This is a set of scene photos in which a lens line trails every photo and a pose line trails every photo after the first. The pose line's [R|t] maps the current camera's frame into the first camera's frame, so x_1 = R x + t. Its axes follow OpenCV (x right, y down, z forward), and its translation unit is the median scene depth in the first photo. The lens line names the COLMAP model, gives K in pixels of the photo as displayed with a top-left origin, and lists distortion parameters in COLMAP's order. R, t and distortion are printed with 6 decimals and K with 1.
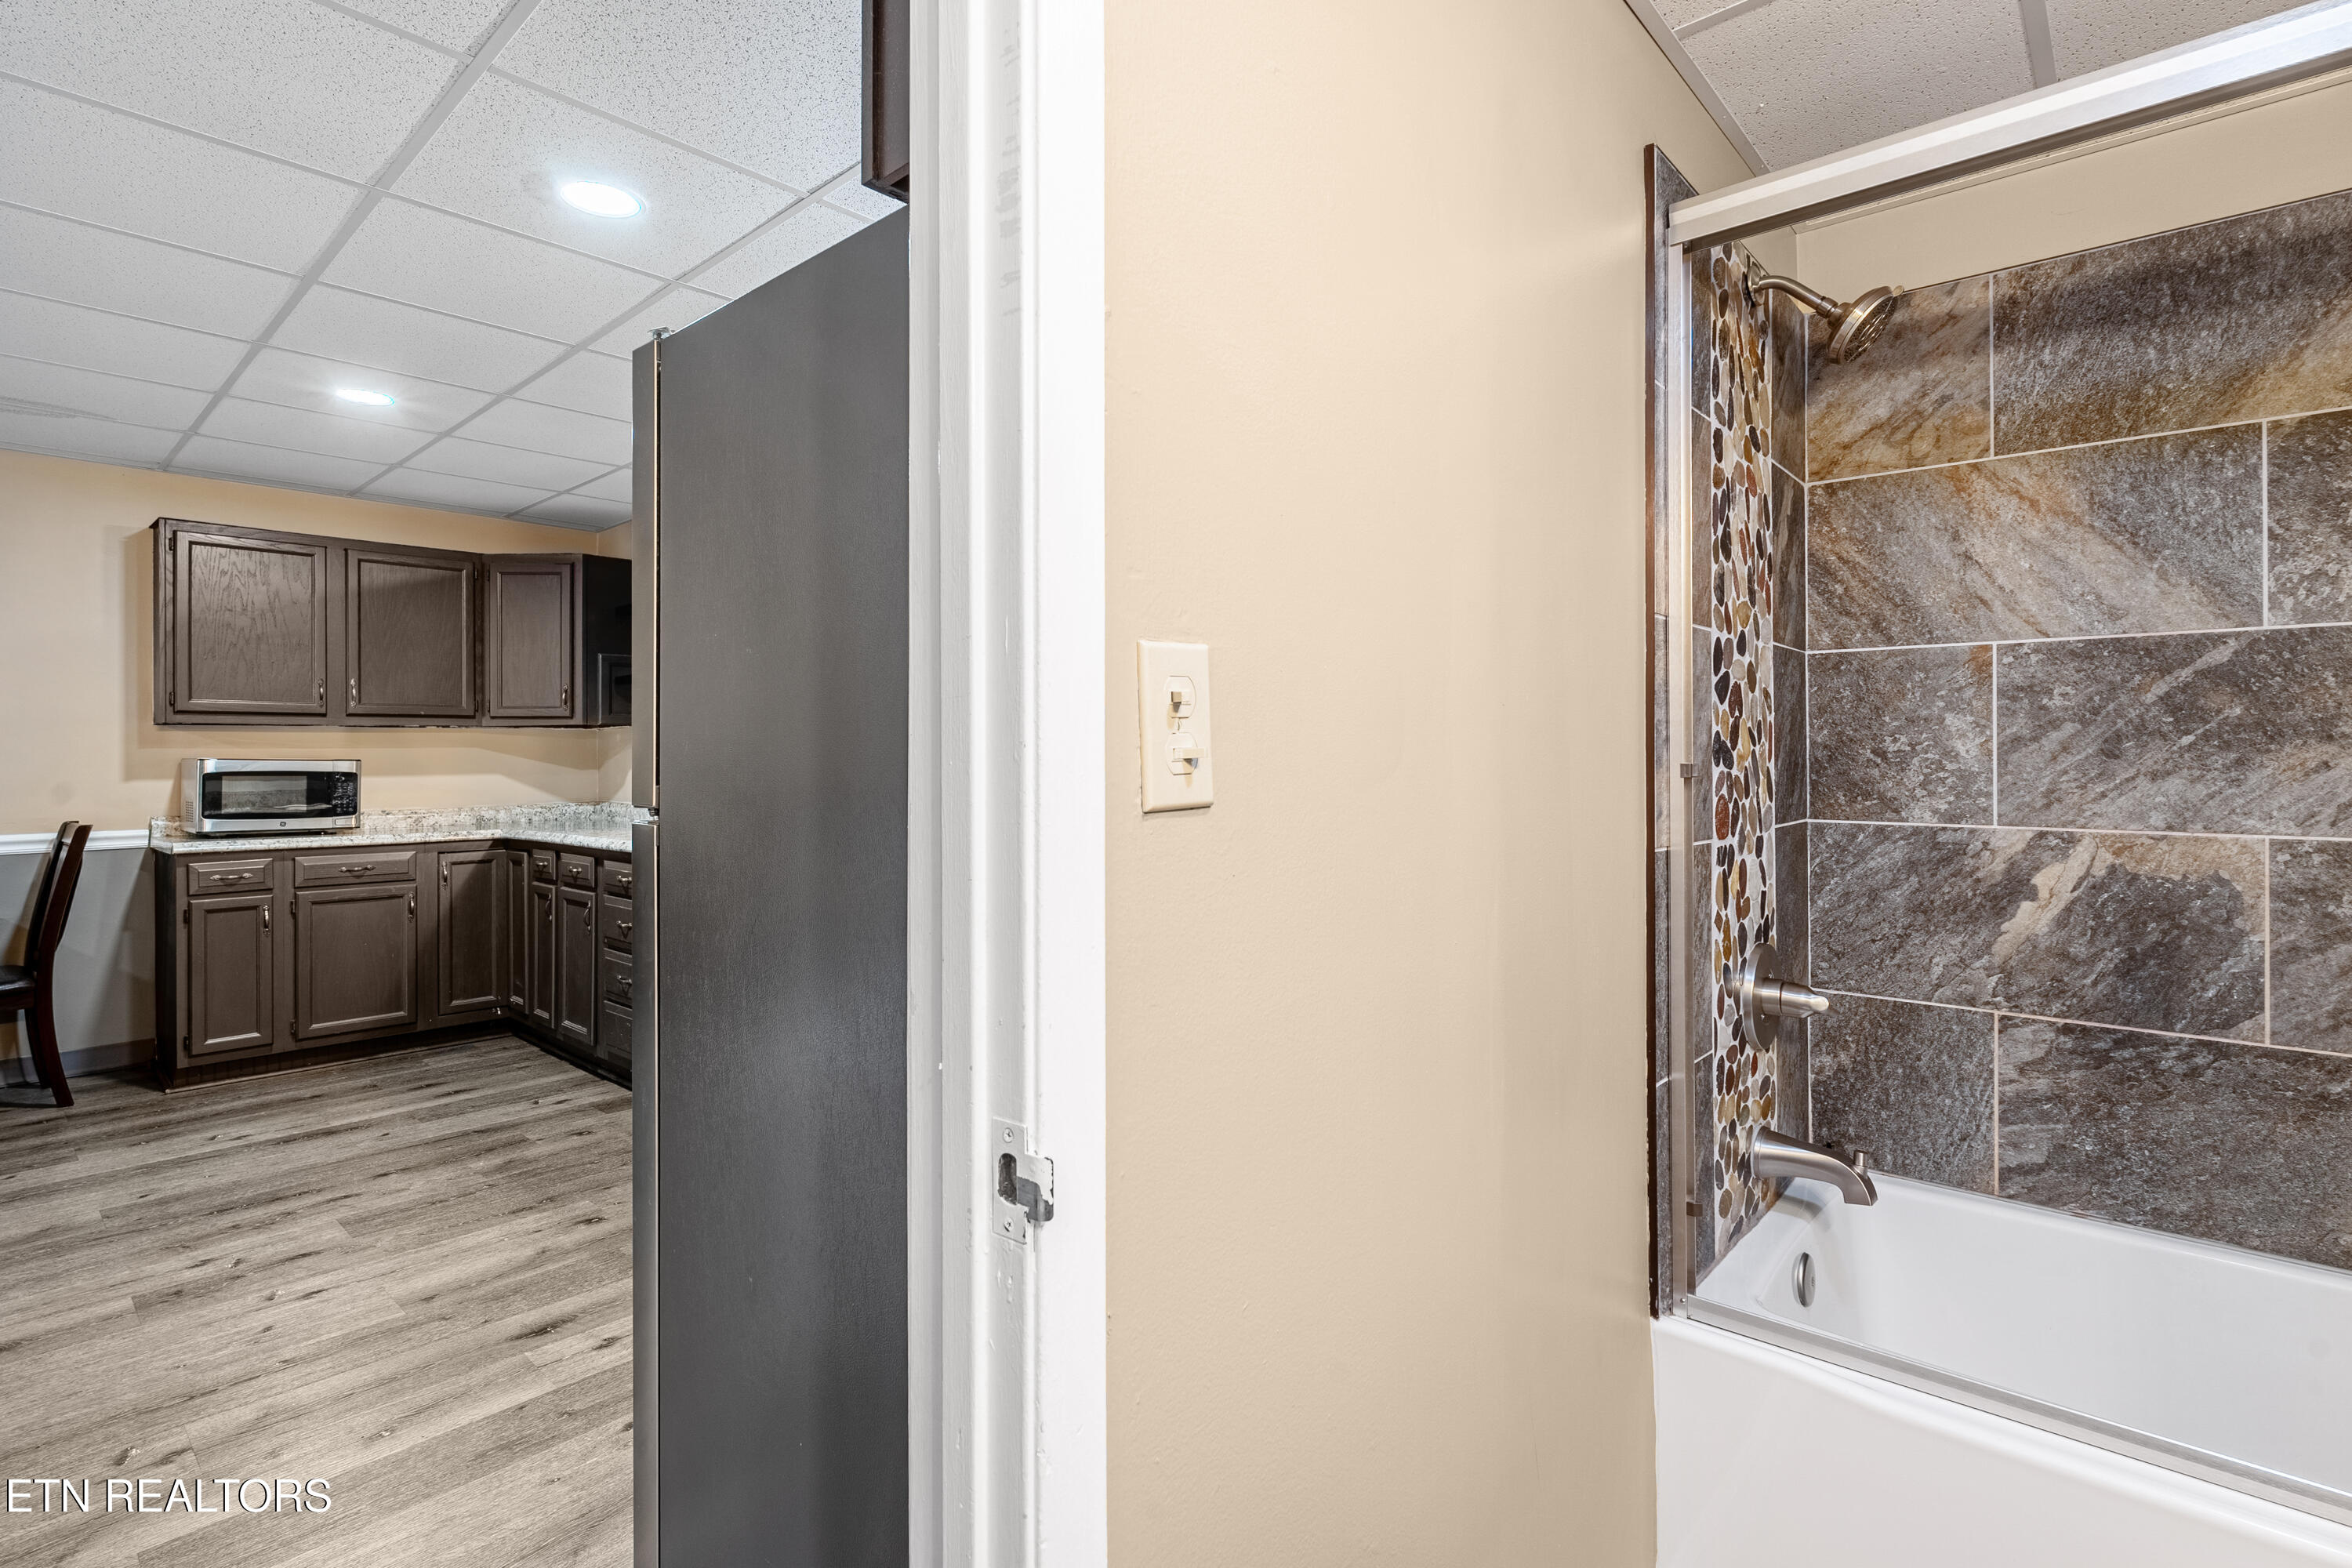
lens RADIAL K [[1092.4, 0, 1168.1], [0, 1092.4, 756.1], [0, 0, 1]] dist [-0.015515, -0.000050]
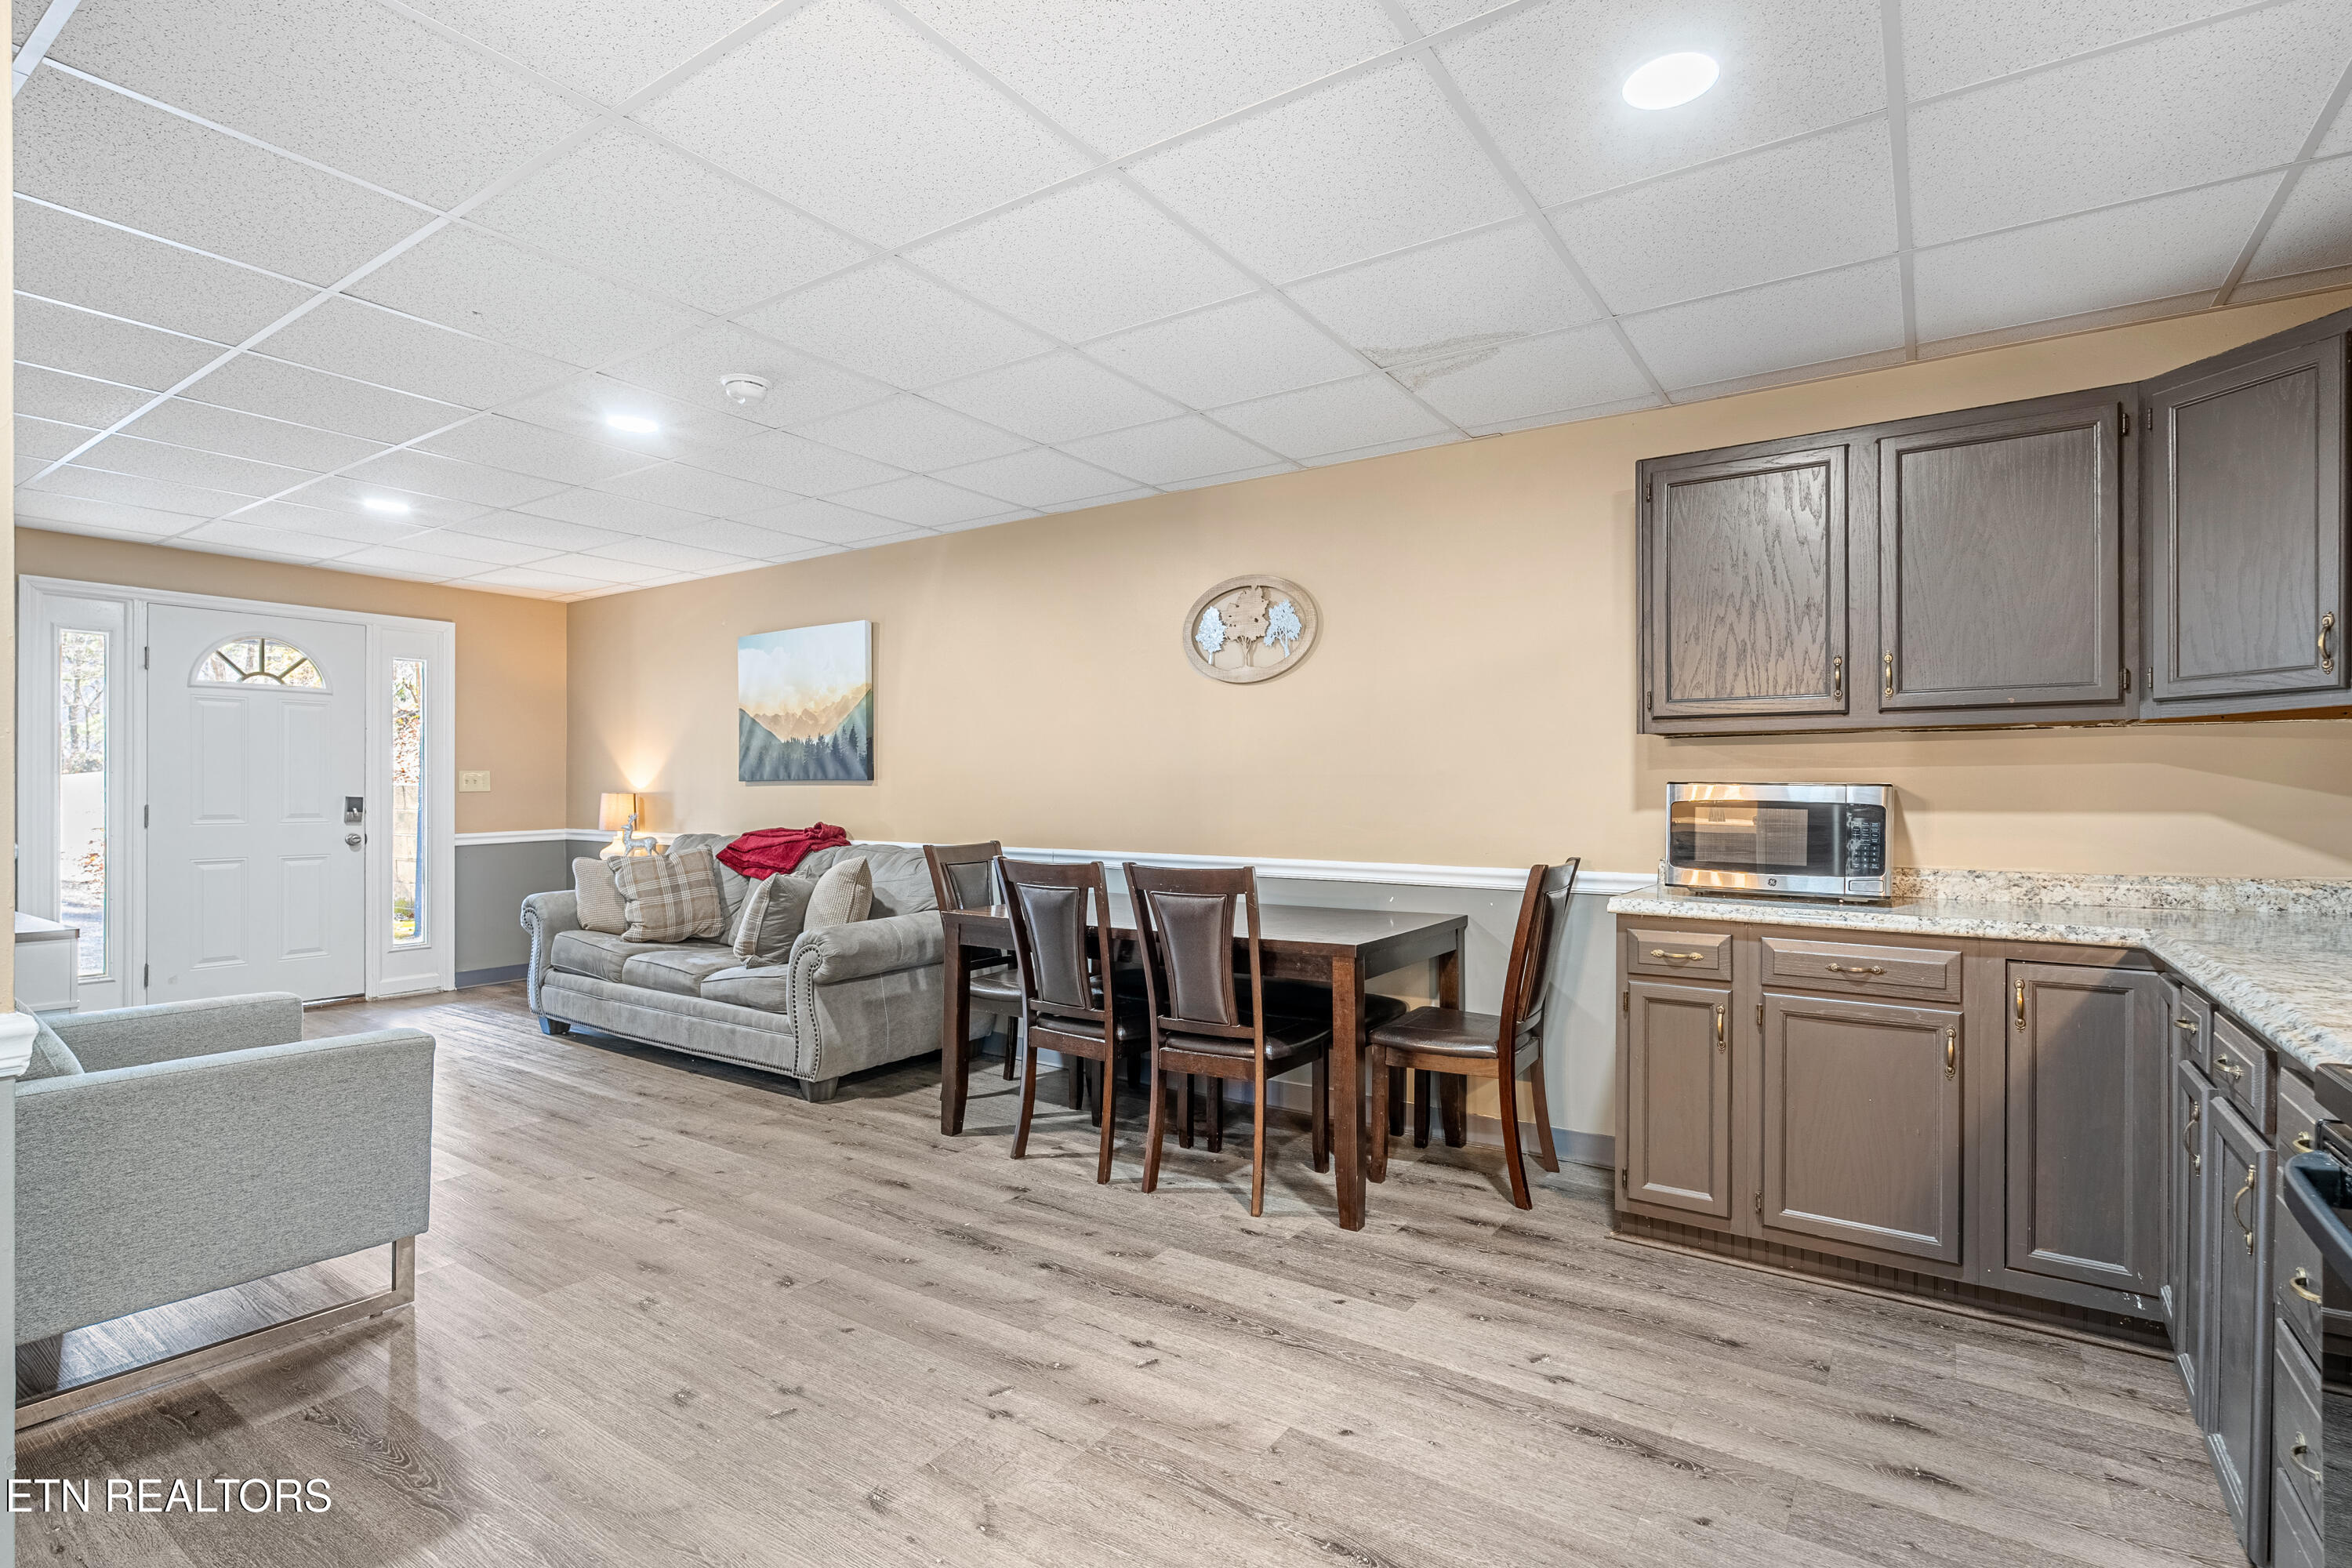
lens RADIAL K [[1124.0, 0, 1167.8], [0, 1124.0, 776.0], [0, 0, 1]] dist [-0.005266, 0.000291]
pose [[0.108323, -0.001686, -0.994114, -0.190298], [0.004369, 0.999990, -0.001220, -0.002334], [0.994106, -0.004211, 0.108329, 0.588681]]
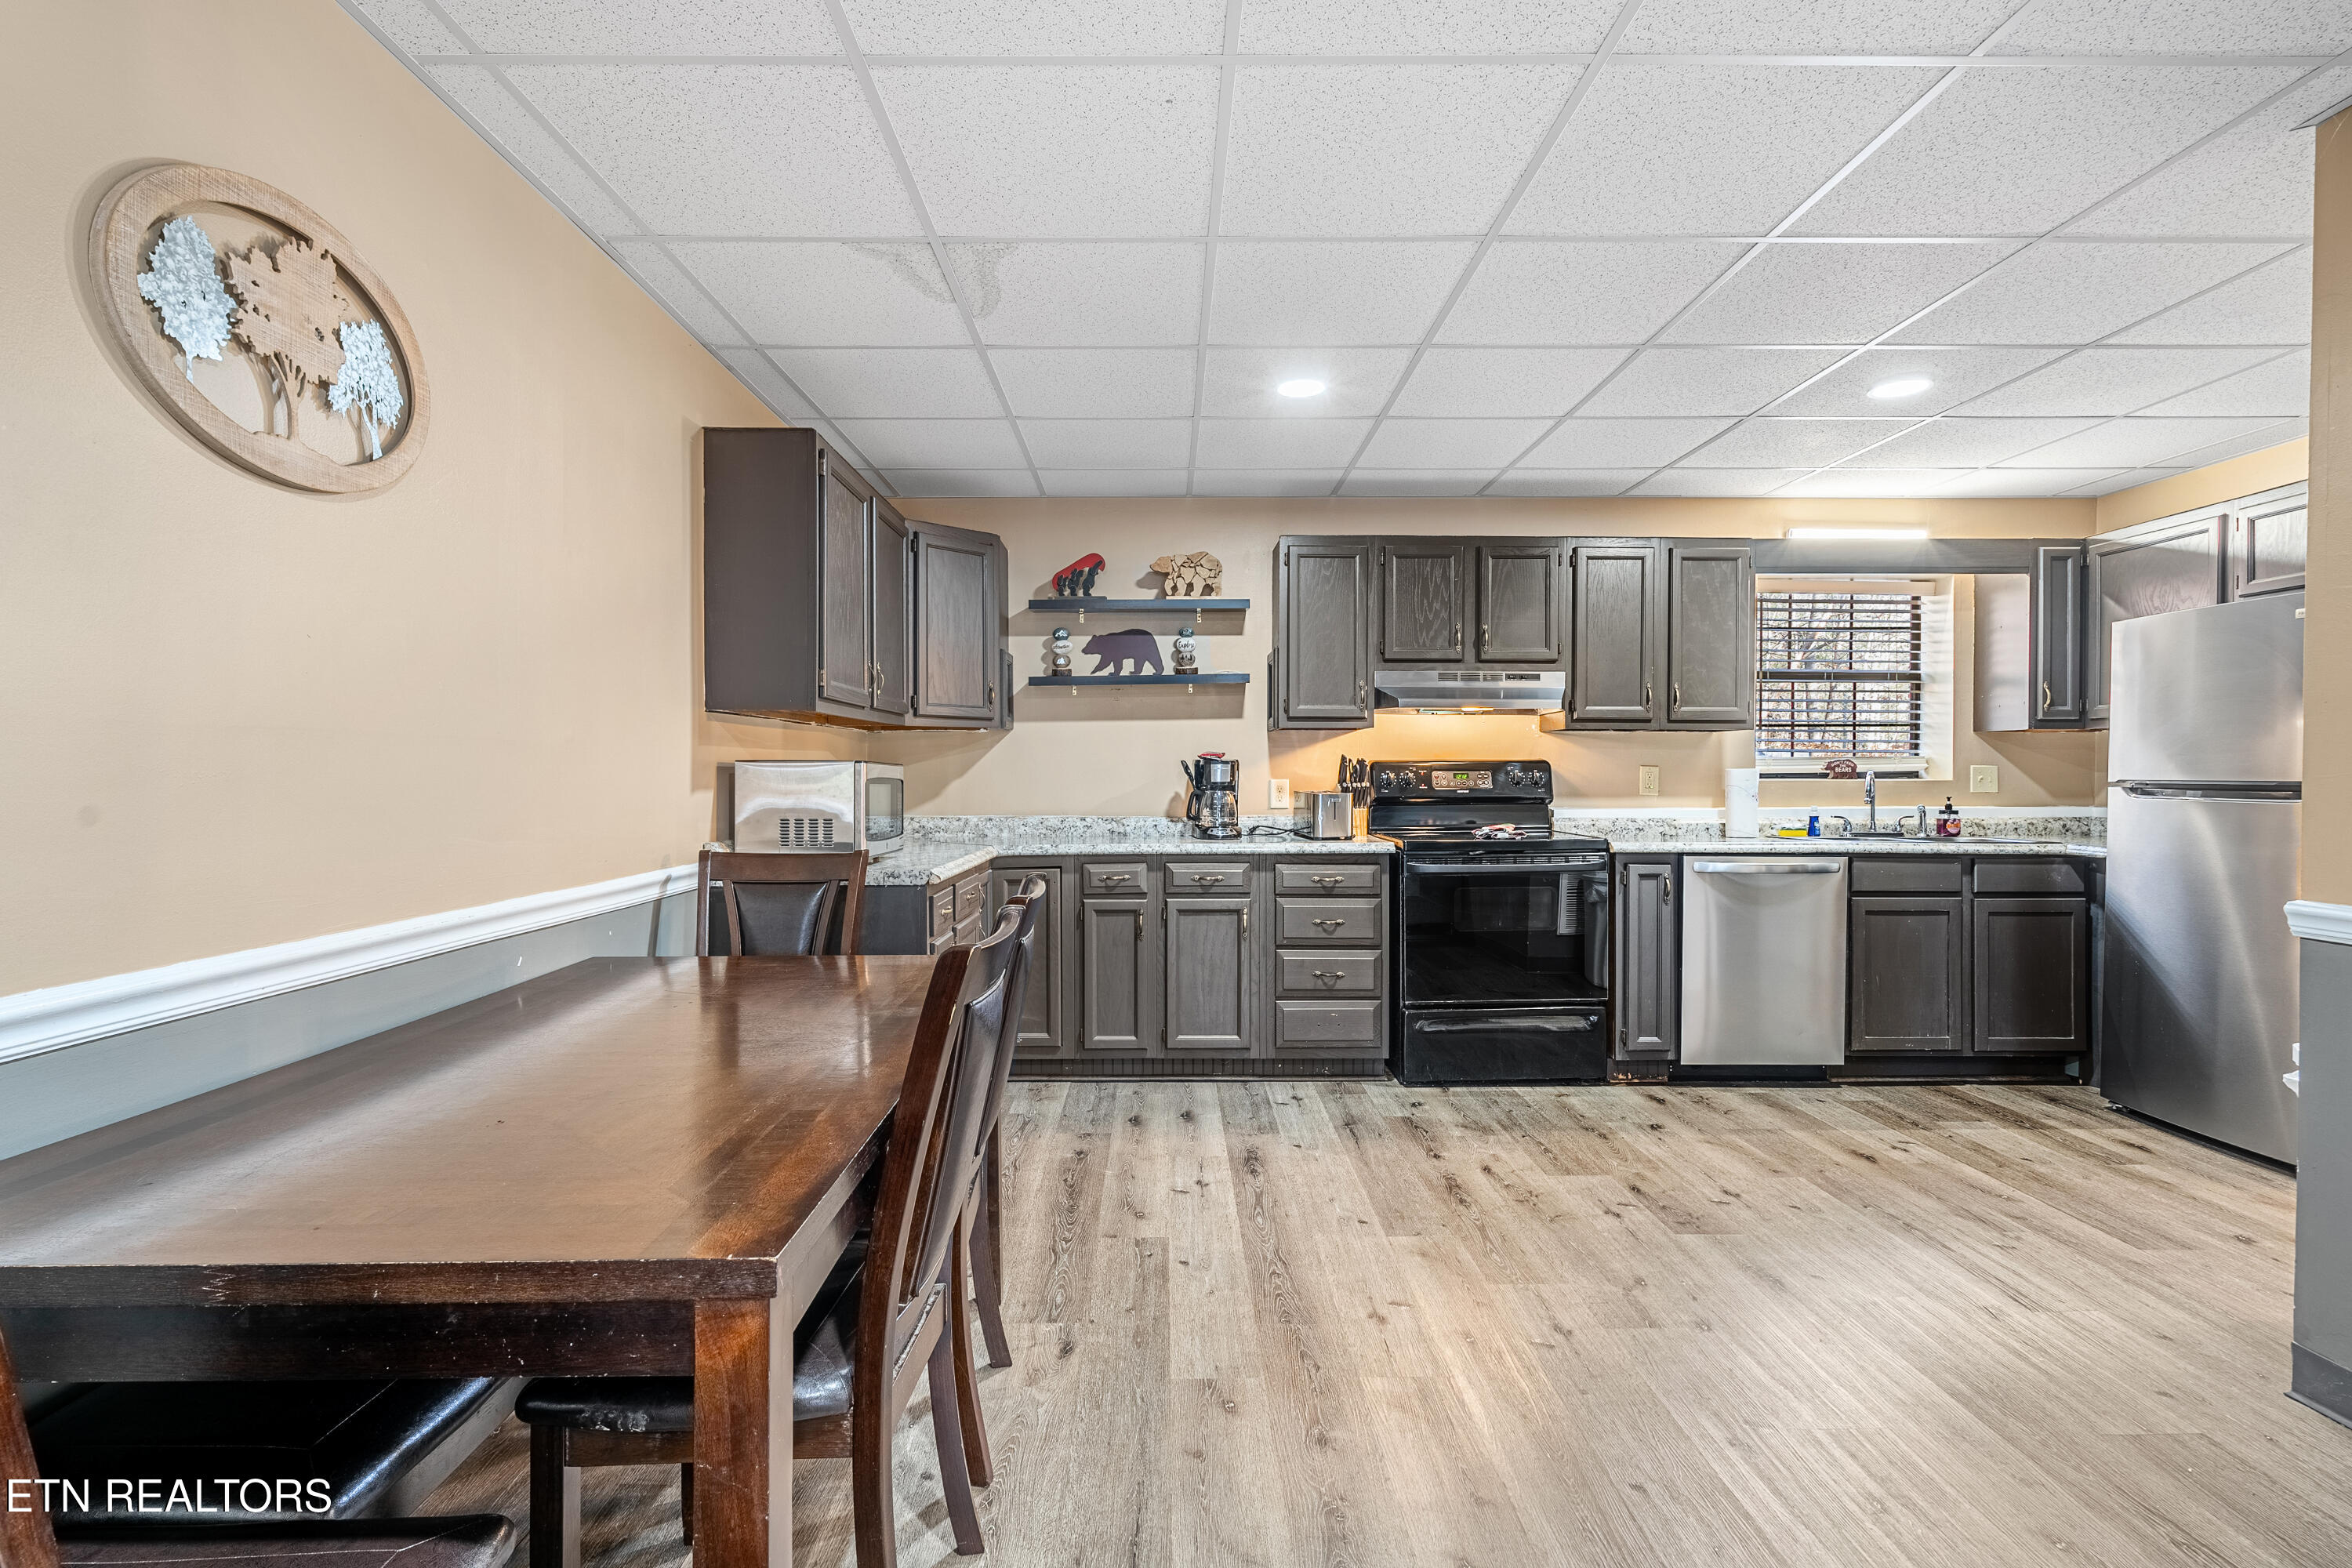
lens RADIAL K [[1116.3, 0, 1176.0], [0, 1116.3, 784.0], [0, 0, 1]] dist [0.011673, 0.000159]
pose [[0.750560, -0.004735, 0.660785, -1.249117], [-0.002284, 0.999950, 0.009760, 0.011269], [-0.660798, -0.008835, 0.750511, 0.269968]]
